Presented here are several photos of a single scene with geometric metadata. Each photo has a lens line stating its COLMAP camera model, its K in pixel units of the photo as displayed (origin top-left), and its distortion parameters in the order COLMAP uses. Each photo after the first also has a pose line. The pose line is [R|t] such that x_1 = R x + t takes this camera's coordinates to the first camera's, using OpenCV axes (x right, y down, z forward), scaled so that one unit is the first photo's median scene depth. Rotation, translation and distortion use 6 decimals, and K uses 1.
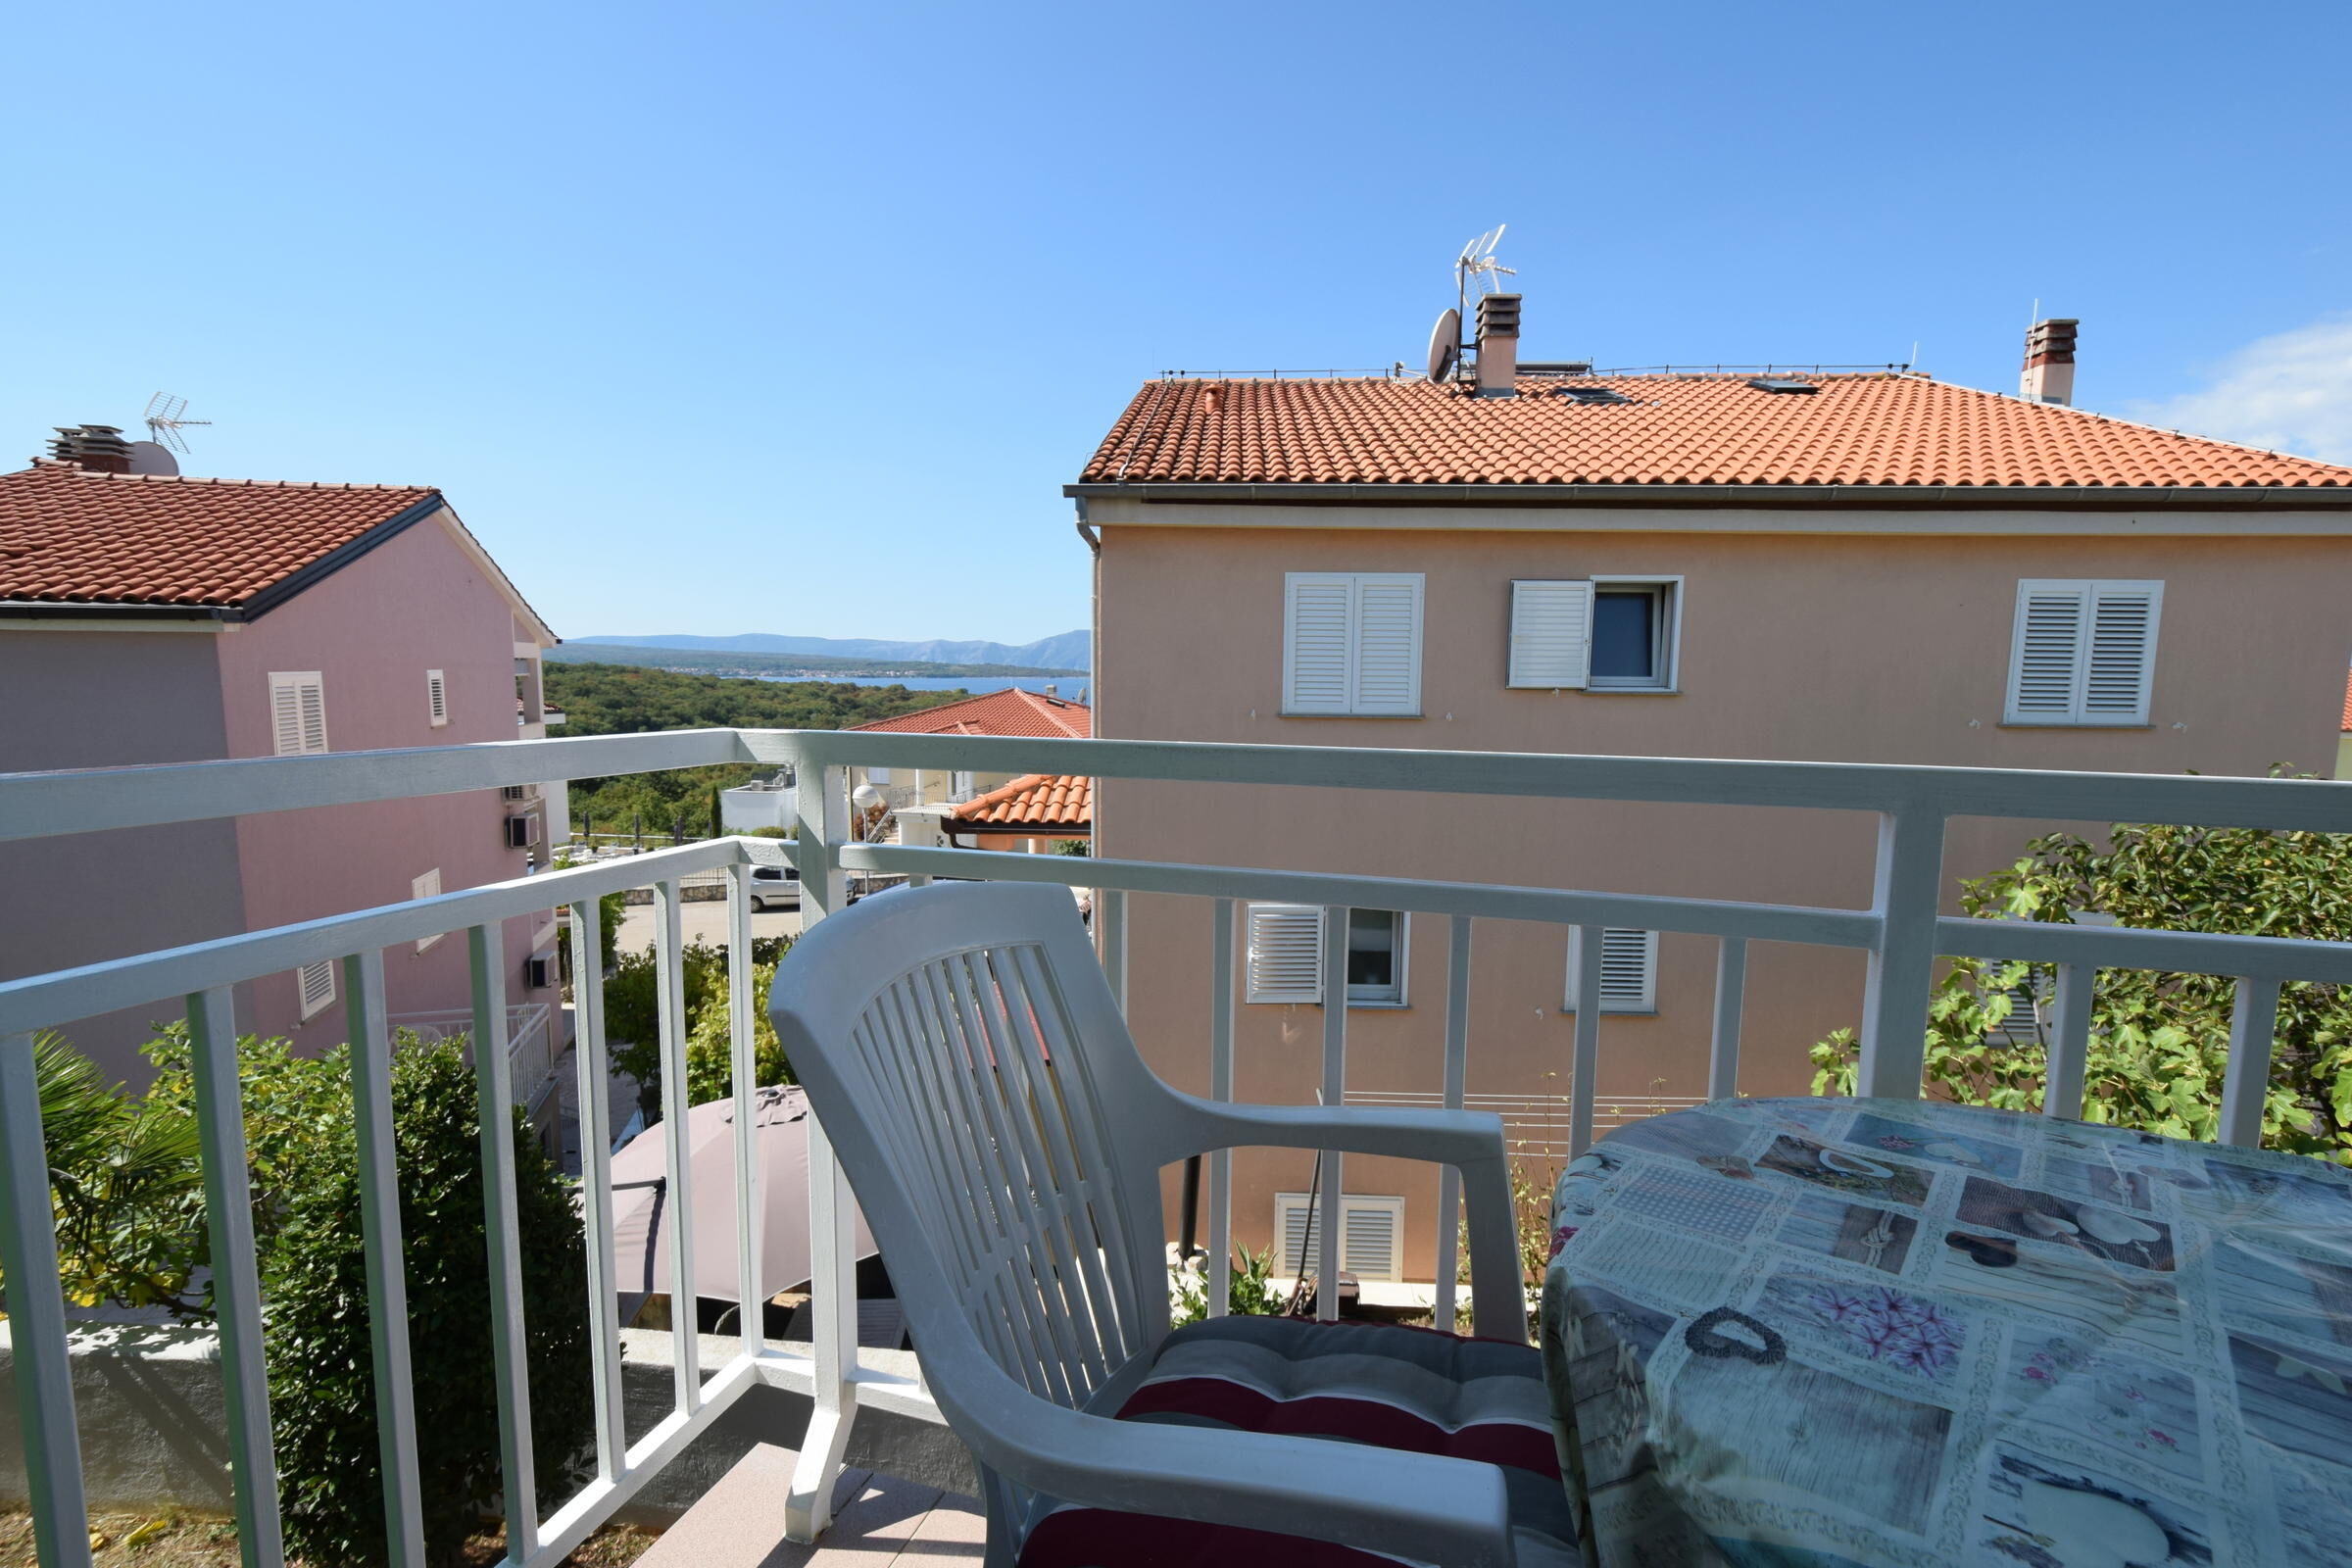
lens RADIAL K [[1029.4, 0, 1175.3], [0, 1029.4, 814.3], [0, 0, 1]] dist [0.001068, -0.000660]
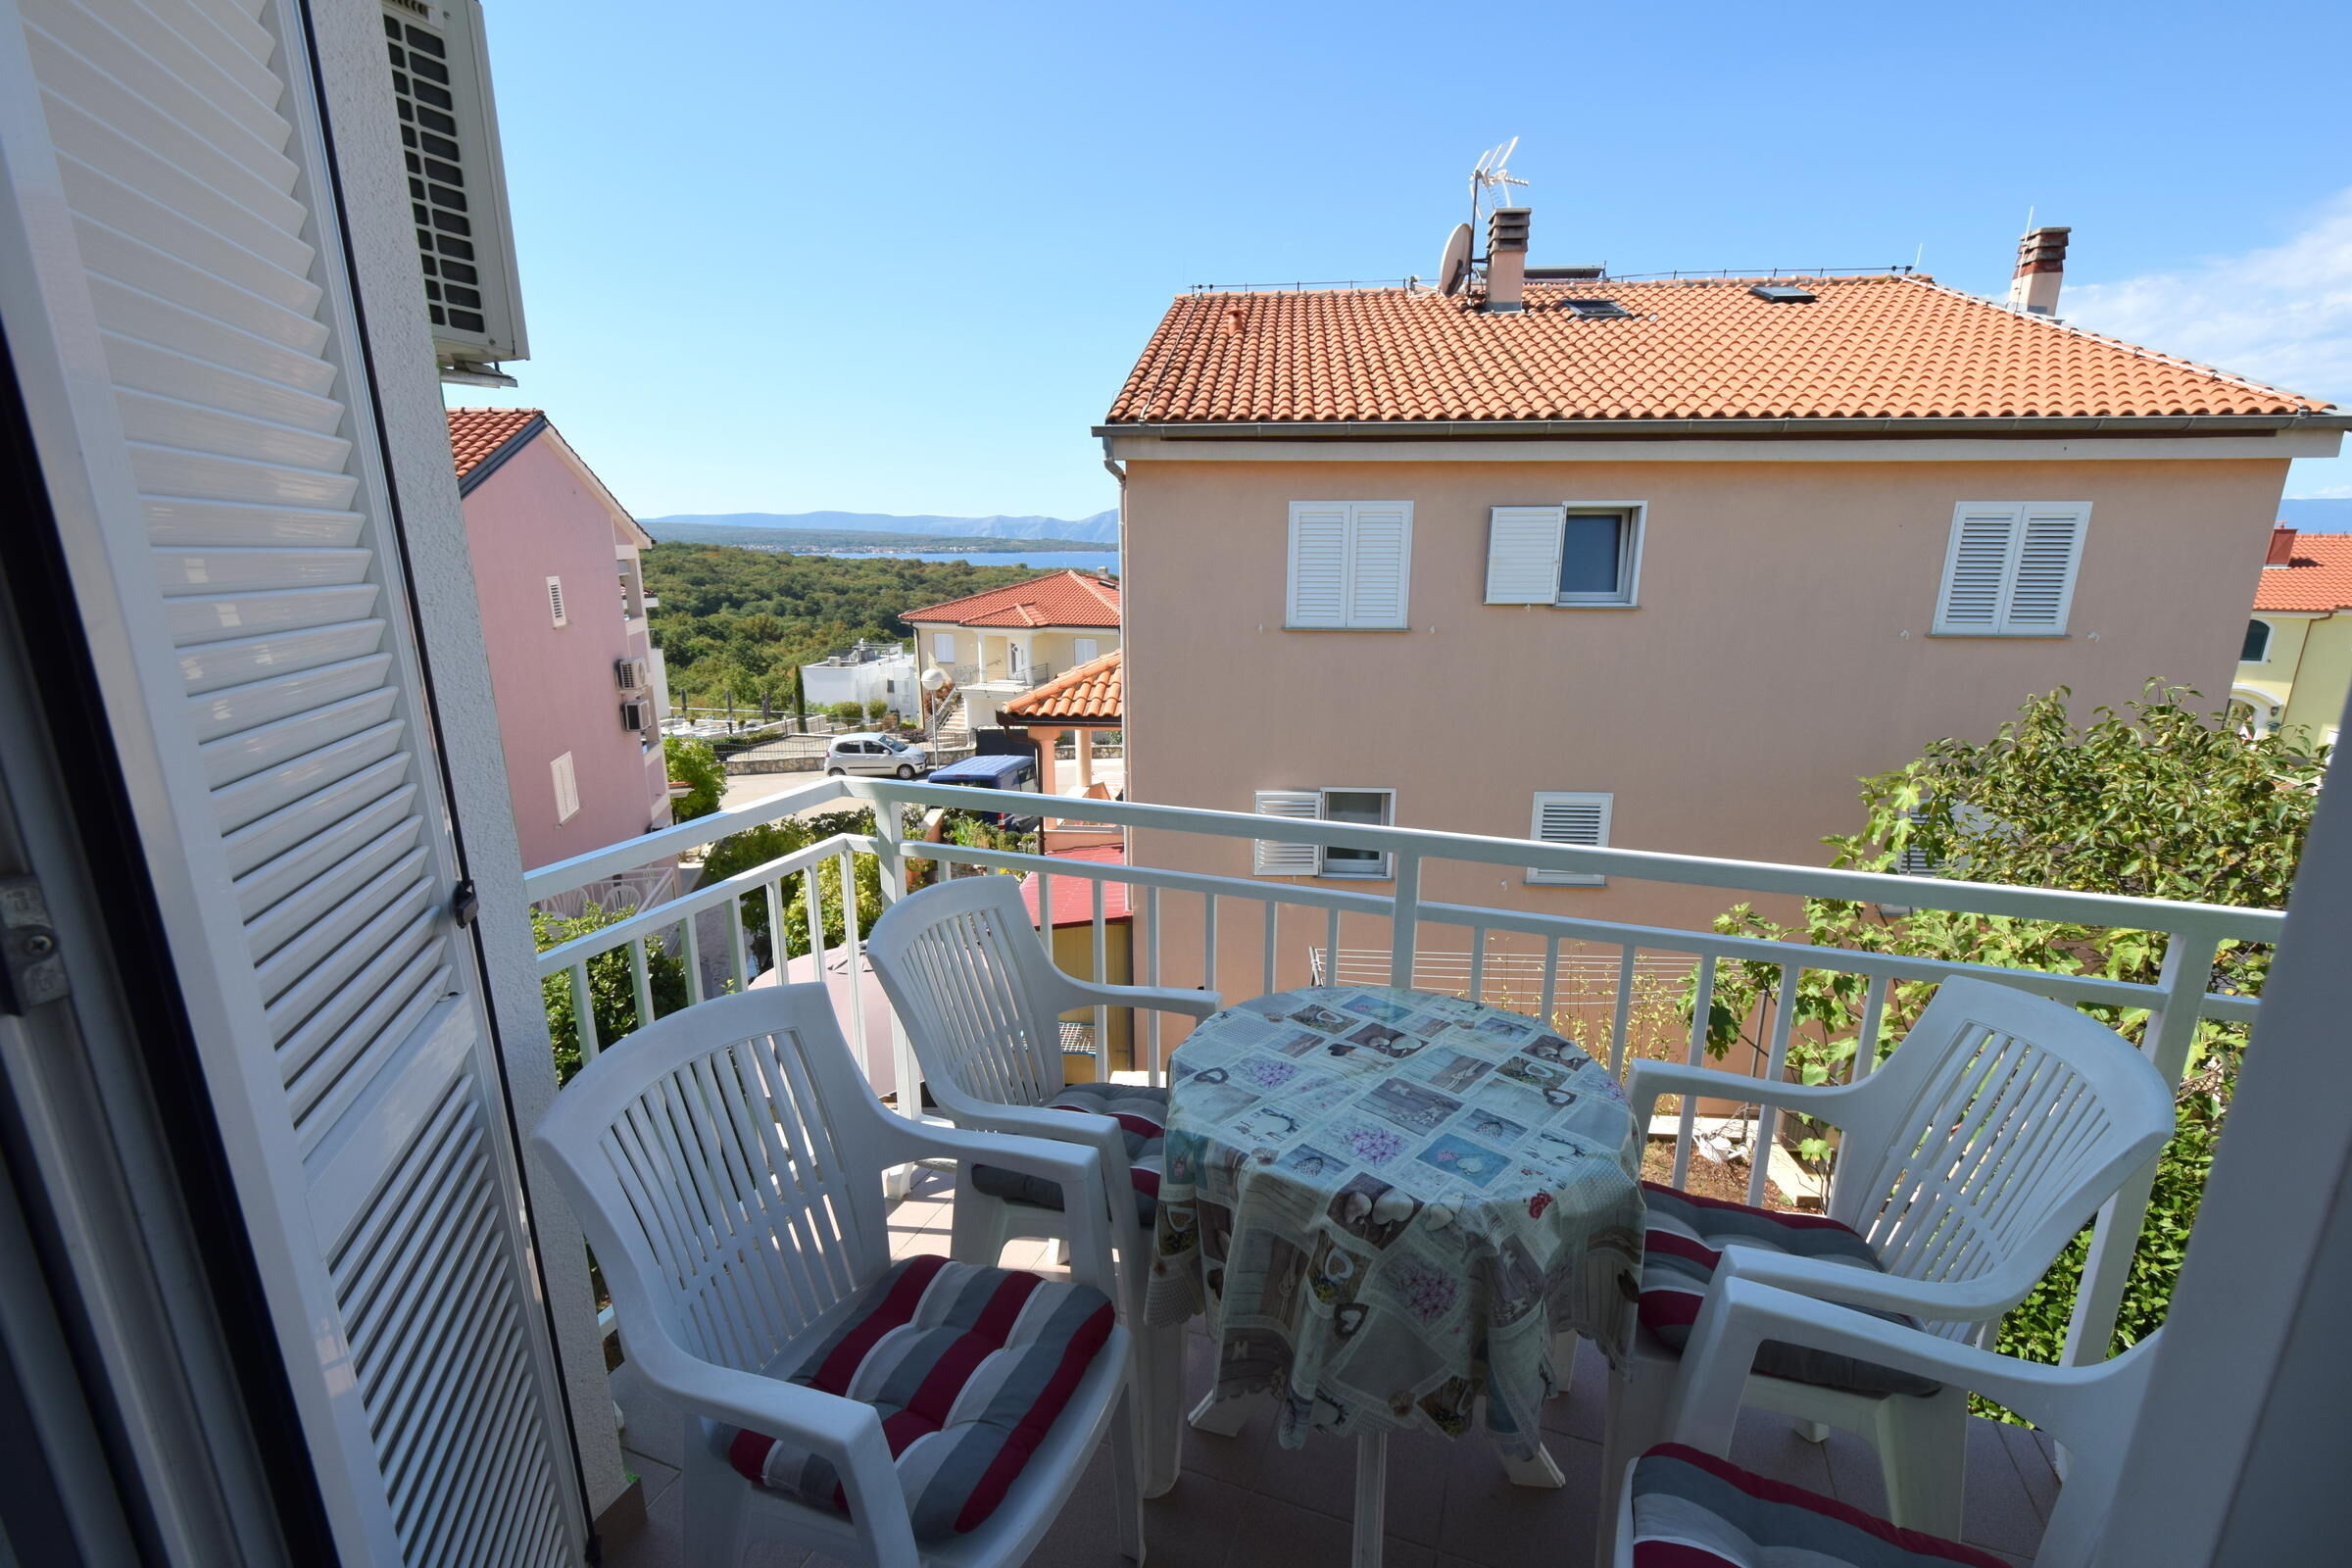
lens RADIAL K [[985.1, 0, 1187.8], [0, 985.1, 804.3], [0, 0, 1]] dist [-0.001693, -0.000450]
pose [[0.999038, 0.002453, -0.043779, 0.033974], [0.003144, 0.991856, 0.127326, -0.033272], [0.043735, -0.127341, 0.990894, -0.091385]]
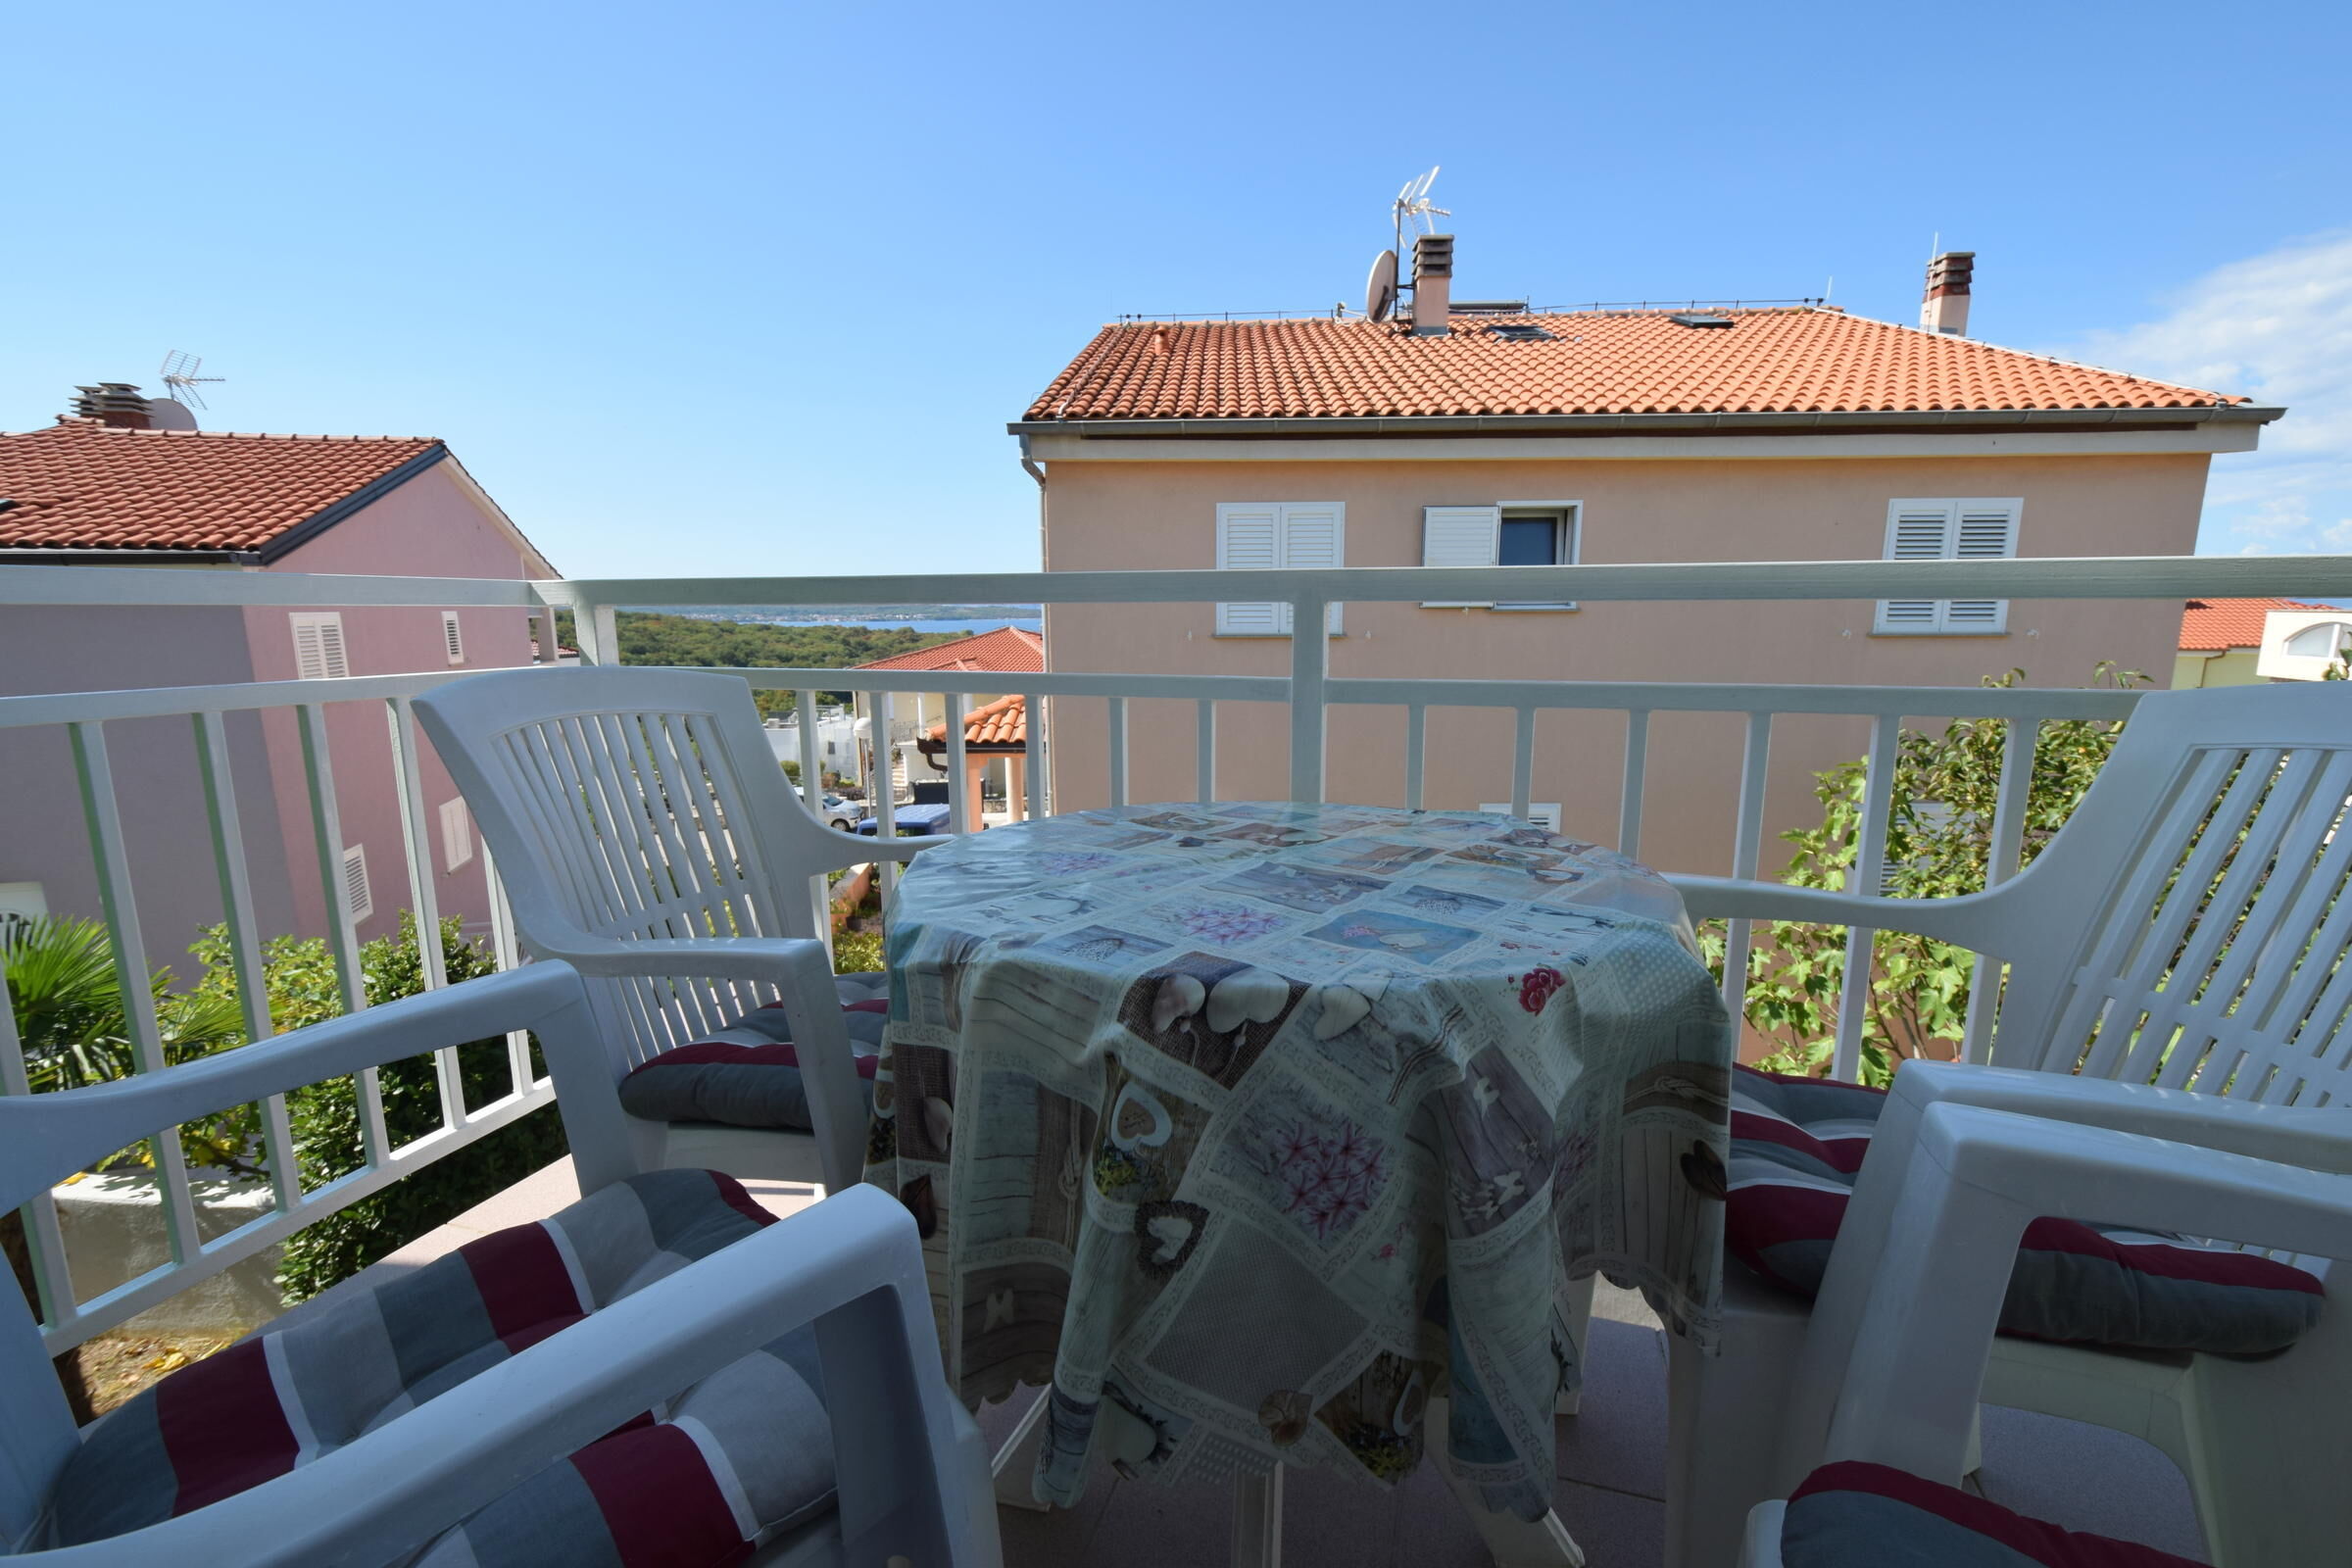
lens RADIAL K [[971.8, 0, 1183.6], [0, 971.8, 809.0], [0, 0, 1]] dist [0.000595, -0.000621]
pose [[0.999878, -0.015544, 0.001674, 0.050836], [0.015413, 0.998020, 0.060980, 0.018523], [-0.002619, -0.060947, 0.998138, -0.032297]]
